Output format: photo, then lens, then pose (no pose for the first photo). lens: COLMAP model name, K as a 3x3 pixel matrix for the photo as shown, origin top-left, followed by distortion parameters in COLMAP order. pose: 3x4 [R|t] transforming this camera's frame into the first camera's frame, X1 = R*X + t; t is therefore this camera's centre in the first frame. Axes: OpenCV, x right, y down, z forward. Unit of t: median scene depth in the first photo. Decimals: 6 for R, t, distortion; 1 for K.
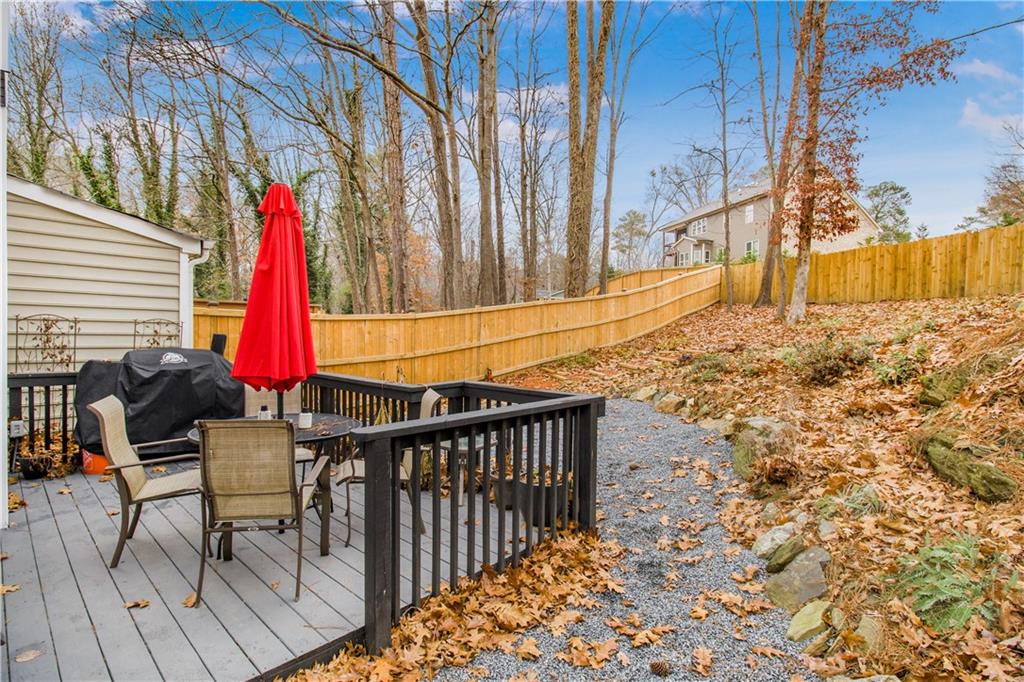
lens RADIAL K [[491.1, 0, 511.2], [0, 491.1, 340.7], [0, 0, 1]] dist [-0.000895, -0.000968]
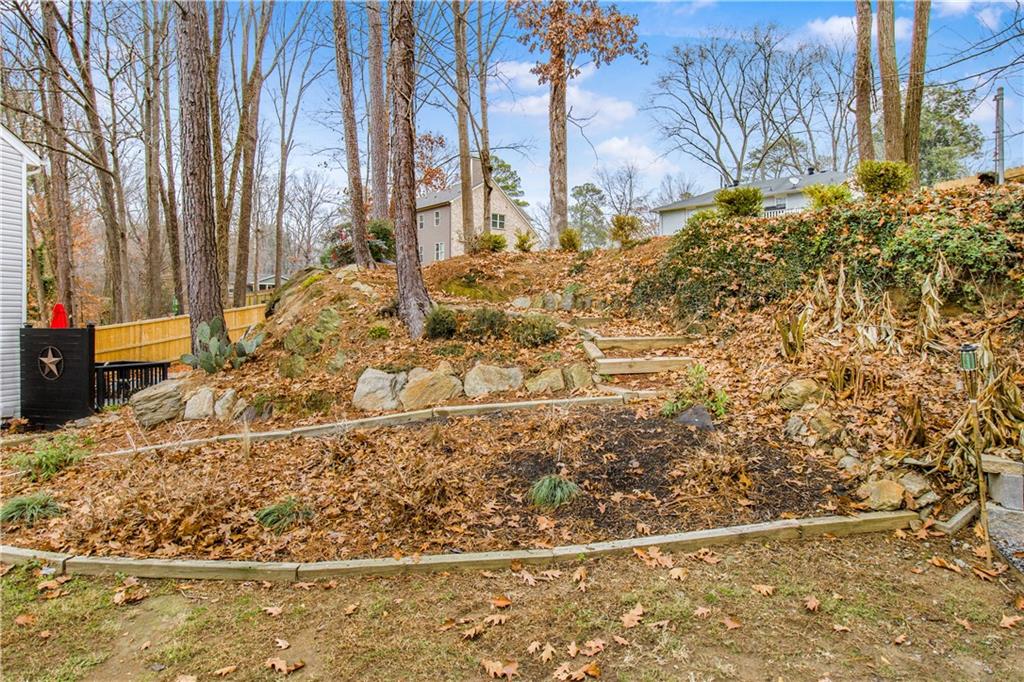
lens RADIAL K [[631.6, 0, 520.9], [0, 631.6, 326.4], [0, 0, 1]] dist [-0.002462, -0.006126]
pose [[0.904136, -0.011739, 0.427083, 0.096089], [0.014344, 0.999893, -0.002884, -0.015921], [-0.427004, 0.008733, 0.904208, -0.736263]]
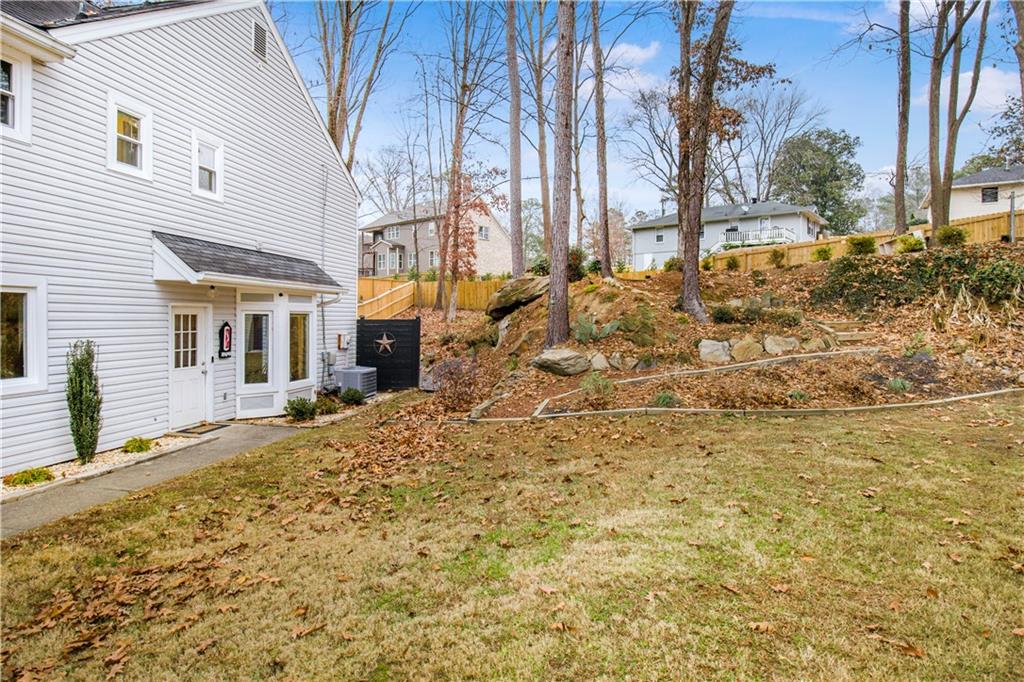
lens RADIAL K [[584.9, 0, 516.3], [0, 584.9, 331.2], [0, 0, 1]] dist [-0.004620, -0.001110]
pose [[0.833944, -0.019012, 0.551521, -0.344282], [0.016816, 0.999818, 0.009039, -0.010377], [-0.551592, 0.001736, 0.834112, -0.762597]]
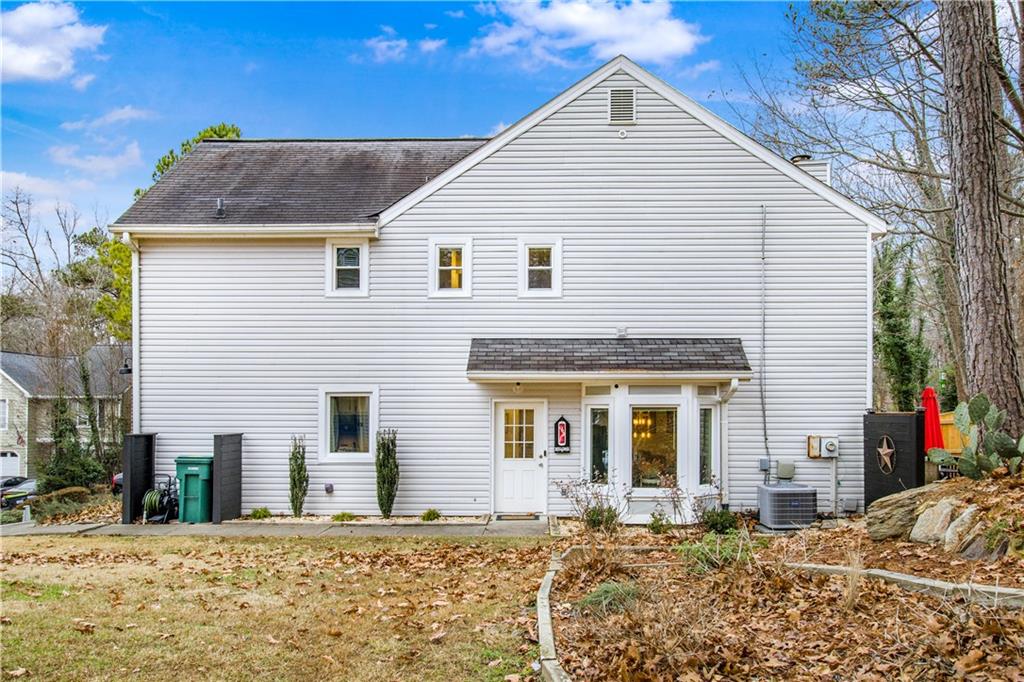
lens RADIAL K [[731.6, 0, 522.5], [0, 731.6, 400.8], [0, 0, 1]] dist [0.029744, -0.010044]
pose [[0.655764, -0.018630, -0.754736, 0.211291], [-0.009221, 0.999423, -0.032682, -0.010914], [0.754910, 0.028391, 0.655214, -0.629795]]
